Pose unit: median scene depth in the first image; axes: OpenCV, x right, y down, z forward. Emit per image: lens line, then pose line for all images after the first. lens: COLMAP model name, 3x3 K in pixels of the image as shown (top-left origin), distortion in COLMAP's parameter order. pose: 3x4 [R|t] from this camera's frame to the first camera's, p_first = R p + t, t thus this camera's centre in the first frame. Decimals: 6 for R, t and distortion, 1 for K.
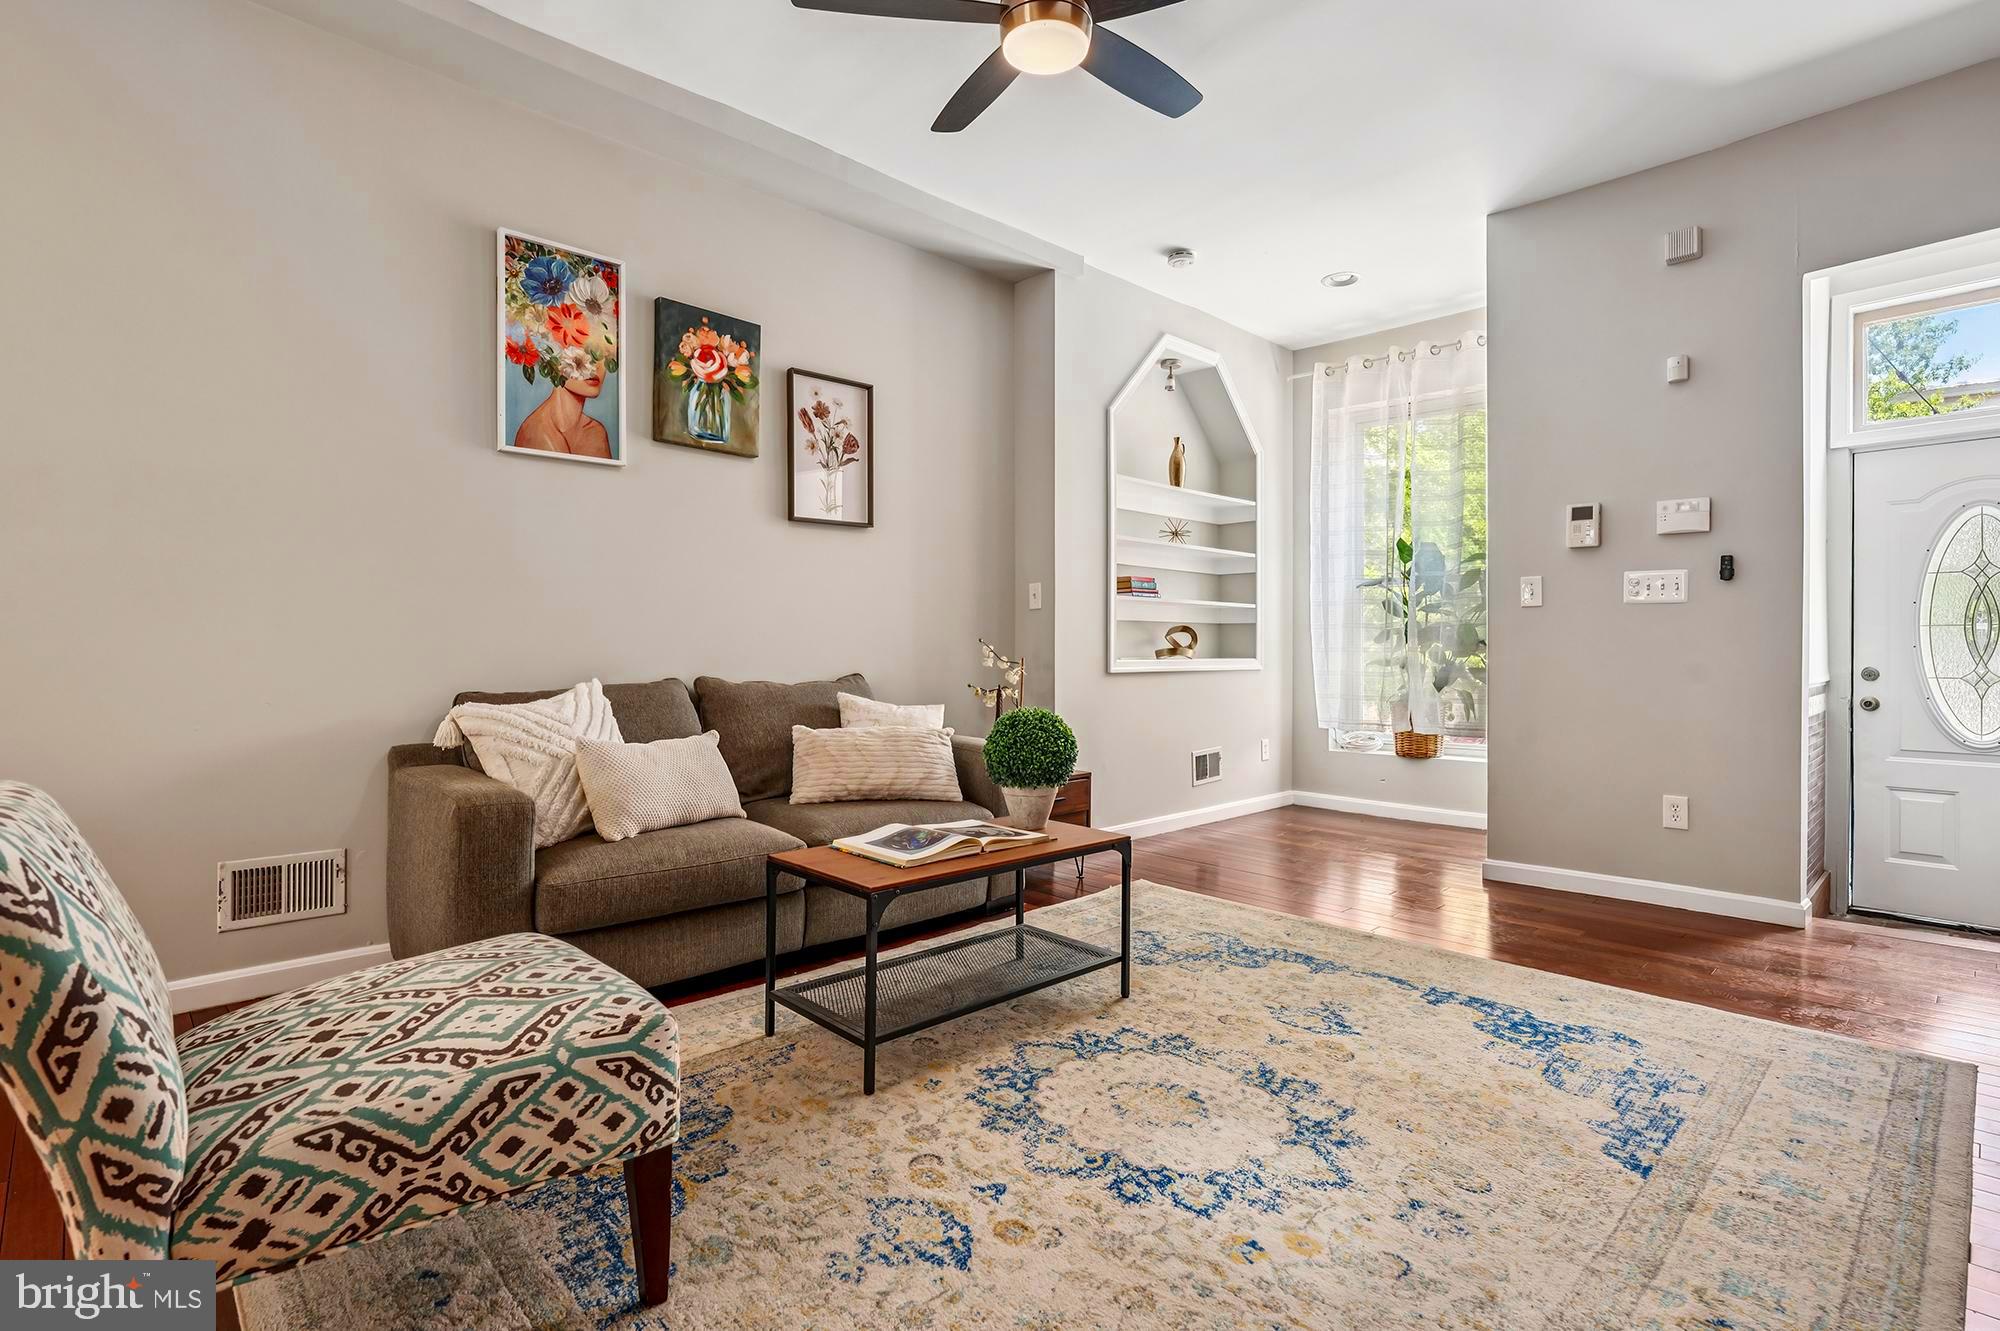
lens RADIAL K [[957.4, 0, 995.0], [0, 957.4, 655.1], [0, 0, 1]] dist [-0.001665, -0.000170]
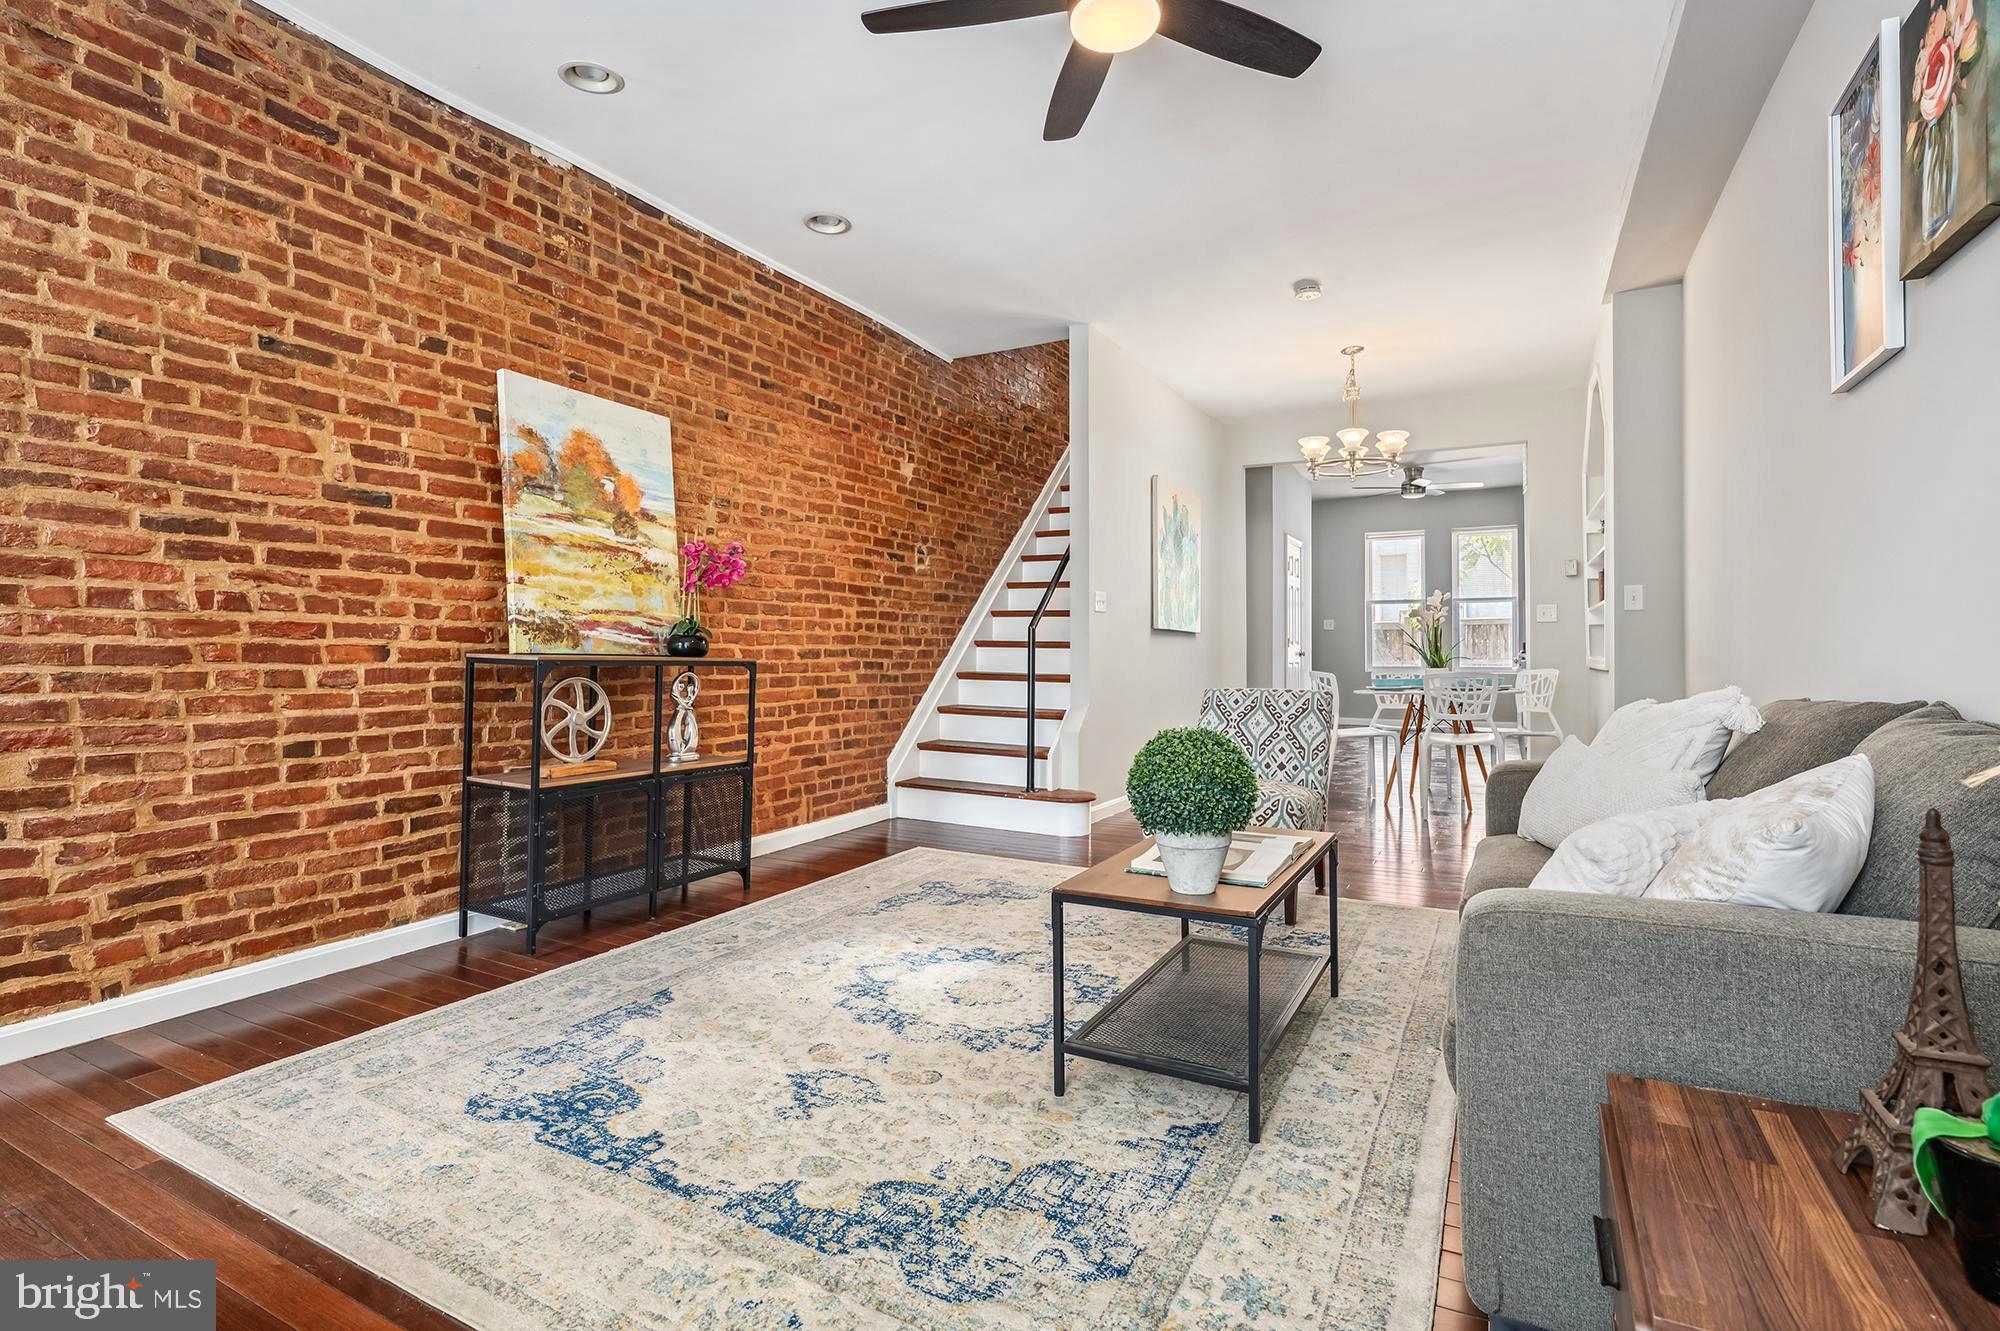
lens RADIAL K [[955.6, 0, 1003.8], [0, 955.6, 651.0], [0, 0, 1]] dist [-0.001066, -0.000213]
pose [[-0.949857, 0.002321, -0.312675, 0.302225], [-0.001324, 0.999934, 0.011445, -0.008721], [0.312680, 0.011285, -0.949791, 1.234700]]
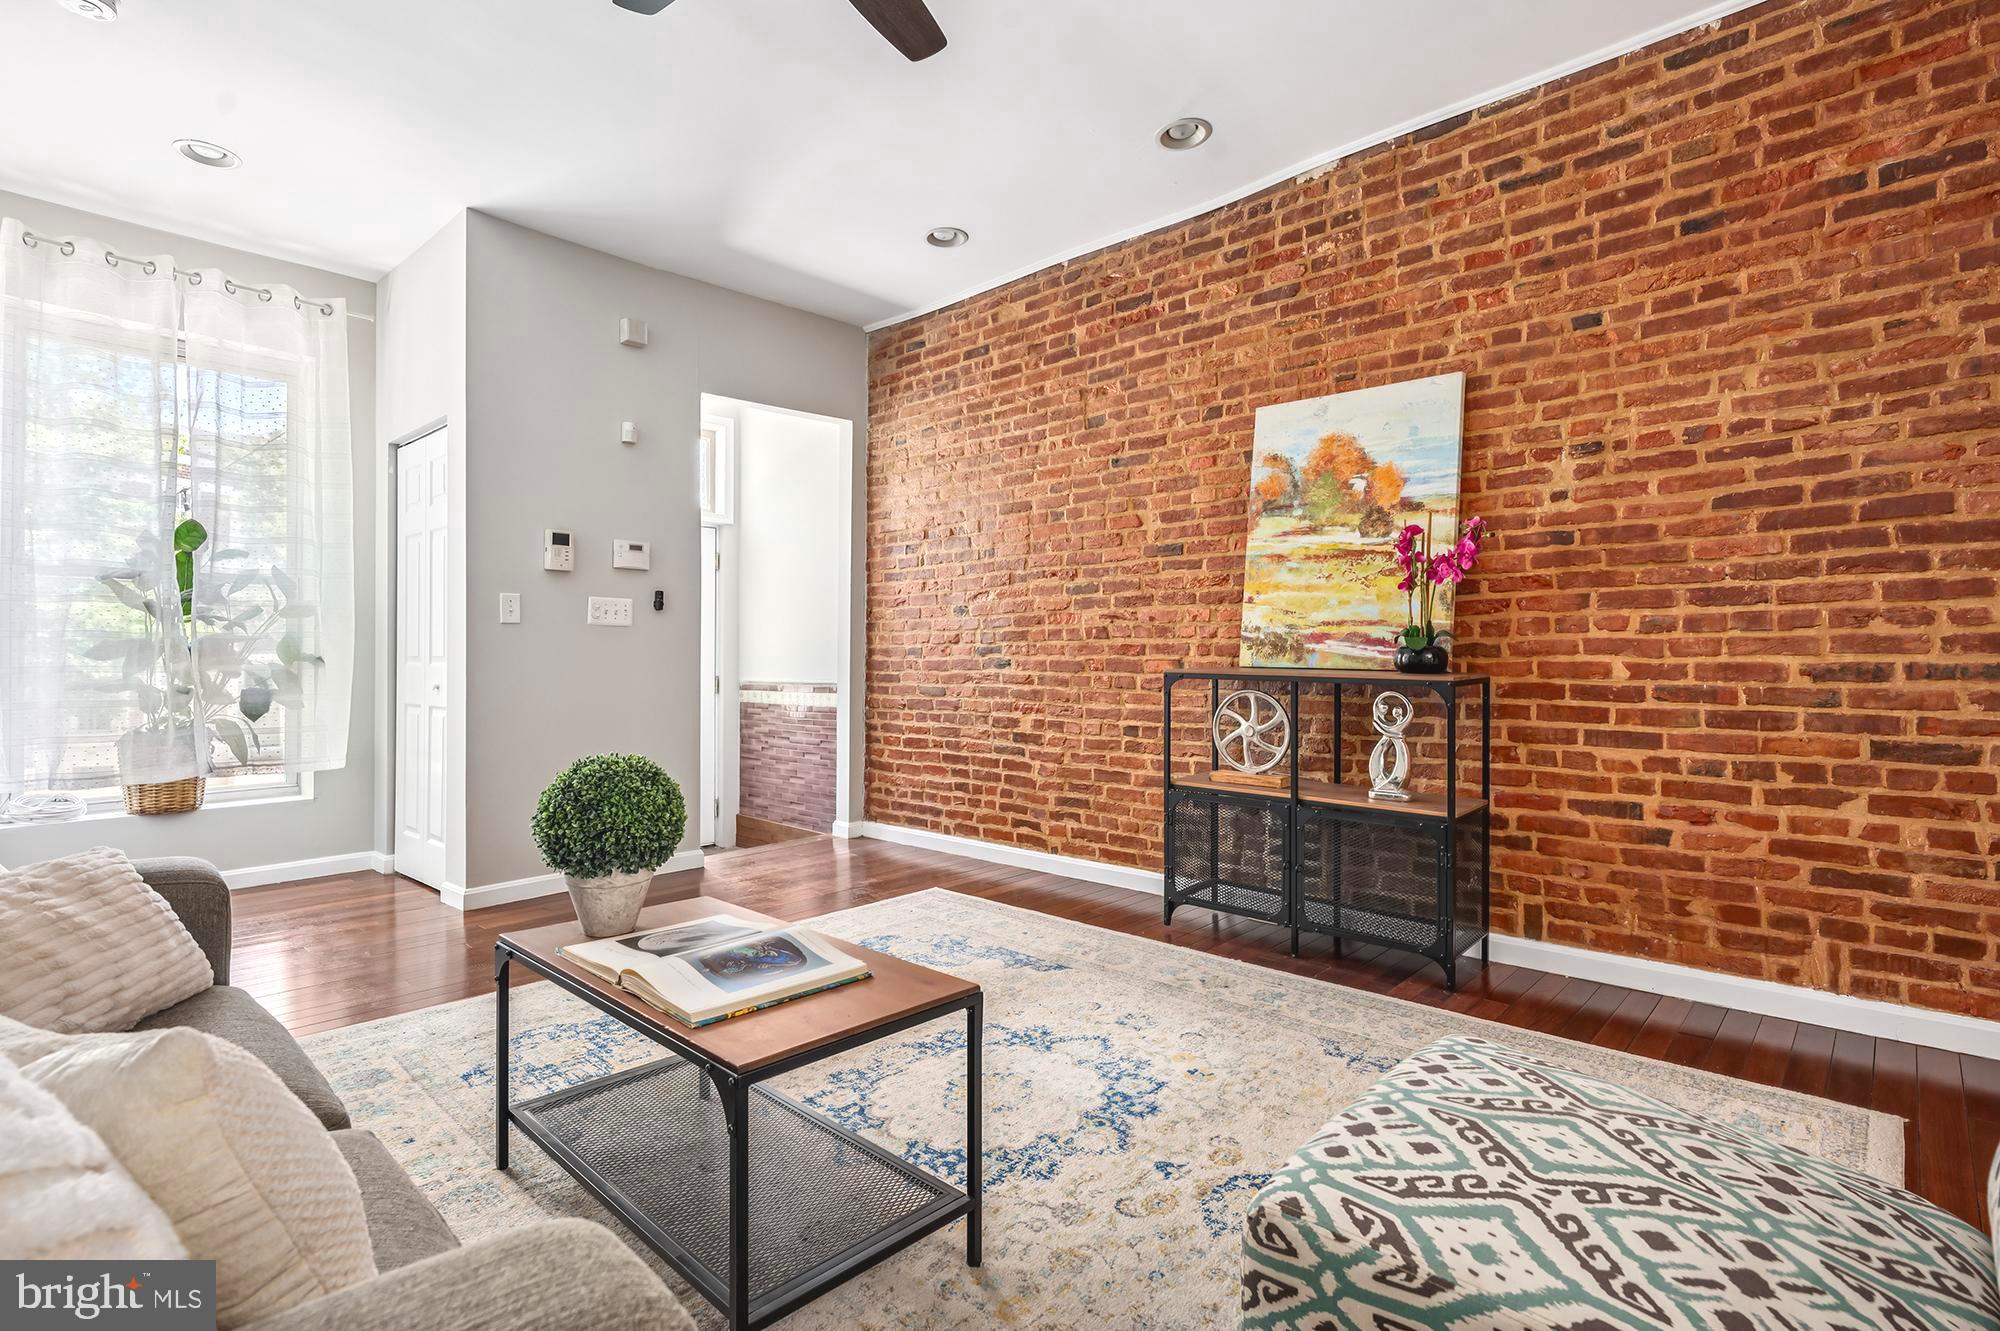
lens RADIAL K [[953.6, 0, 1000.7], [0, 953.6, 660.3], [0, 0, 1]] dist [-0.001187, -0.000687]
pose [[-0.047681, 0.000152, 0.998863, -0.486400], [0.012673, 0.999920, 0.000453, -0.006102], [-0.998782, 0.012680, -0.047679, 0.564010]]
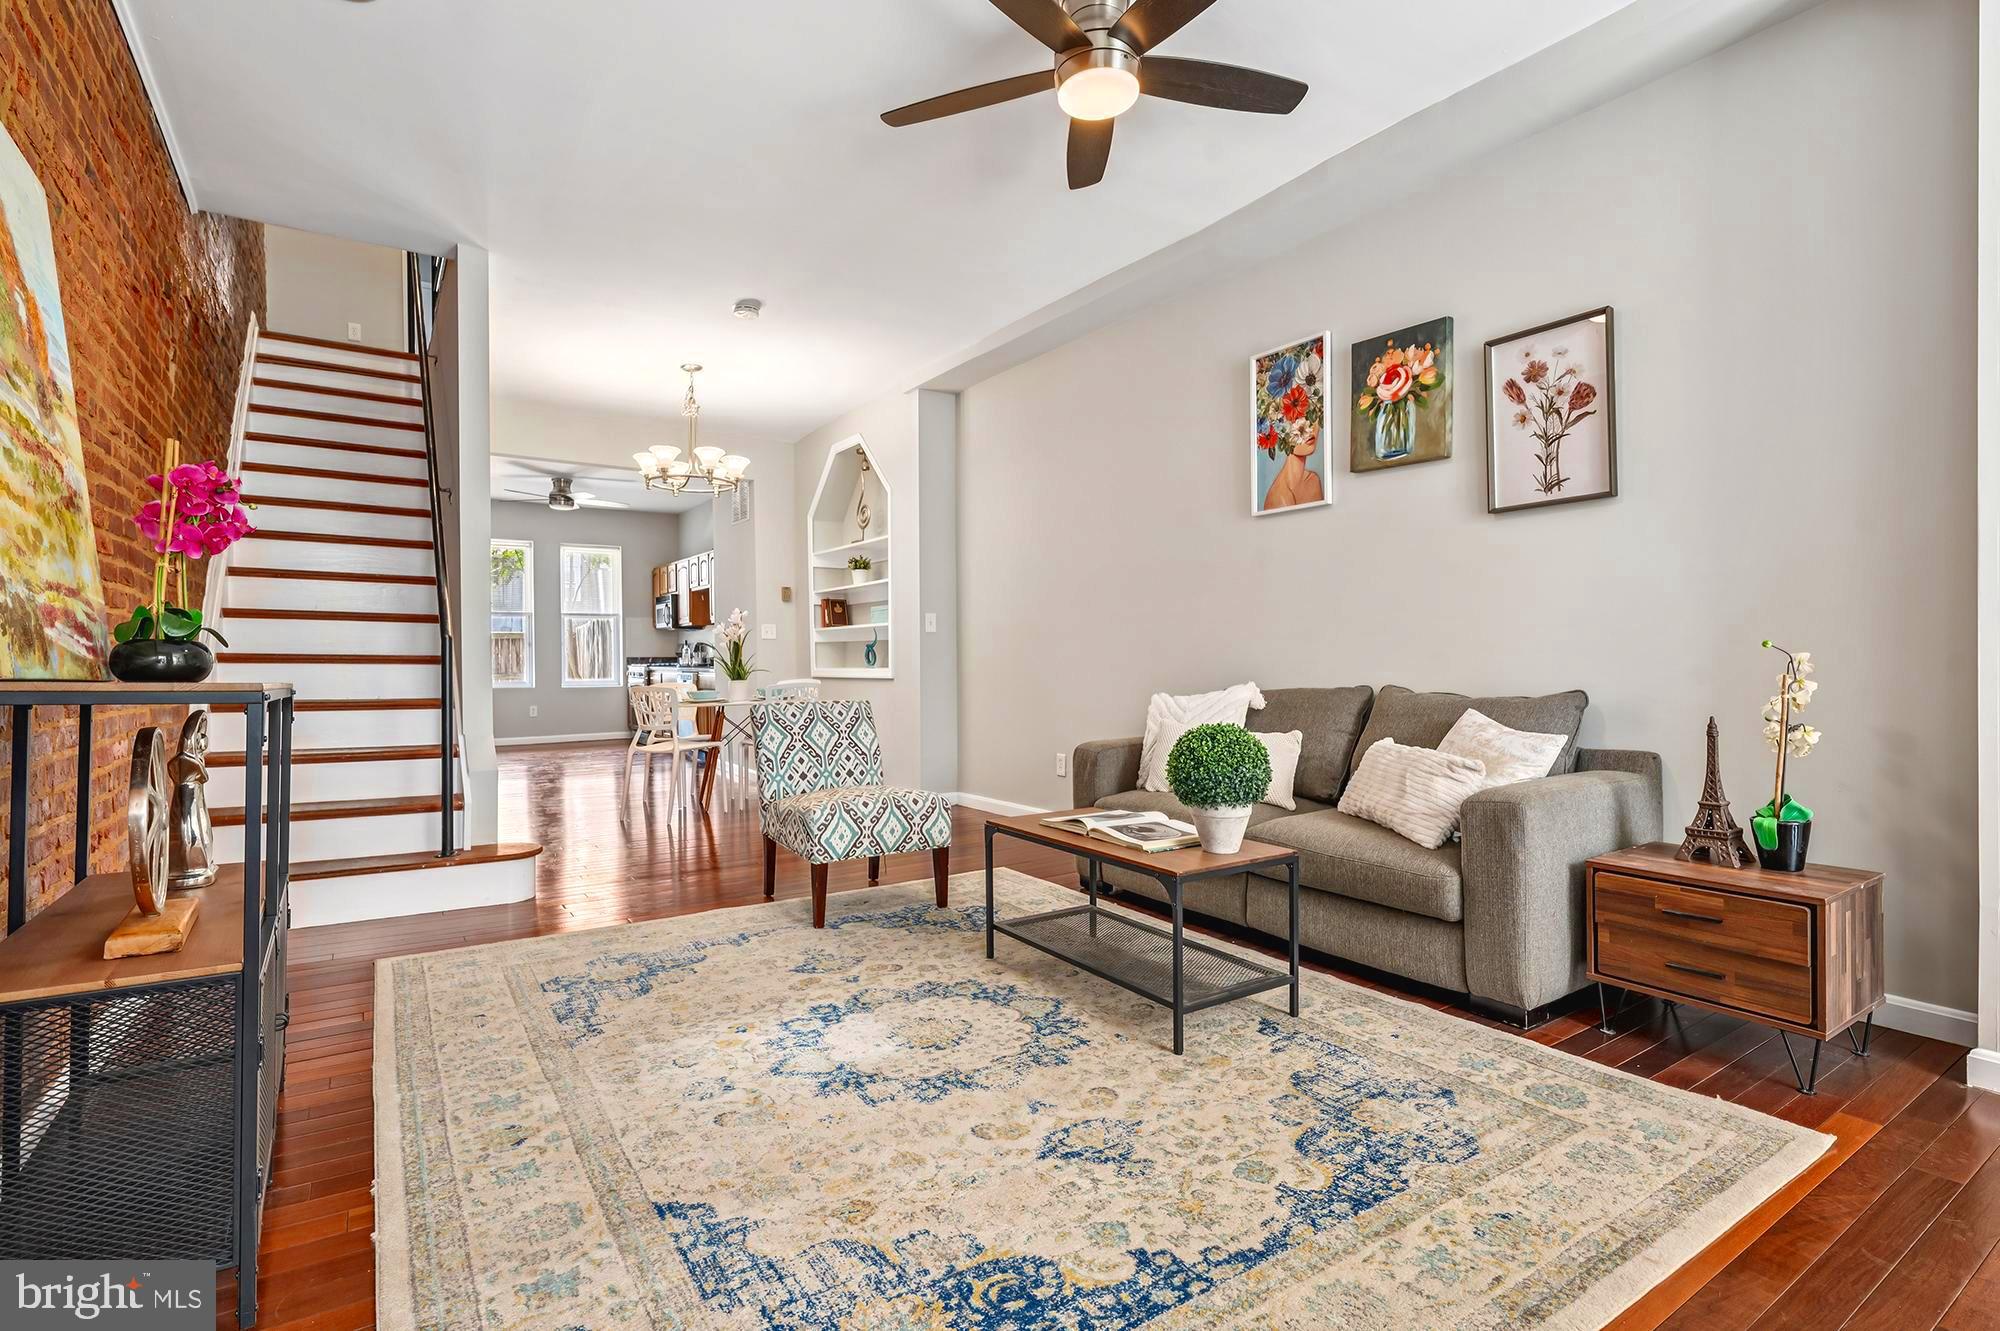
lens RADIAL K [[949.4, 0, 1004.9], [0, 949.4, 668.6], [0, 0, 1]] dist [-0.001200, -0.000035]
pose [[-0.169900, 0.011545, -0.985394, 0.735337], [-0.003451, 0.999918, 0.012310, -0.006415], [0.985455, 0.005492, -0.169846, 0.710415]]
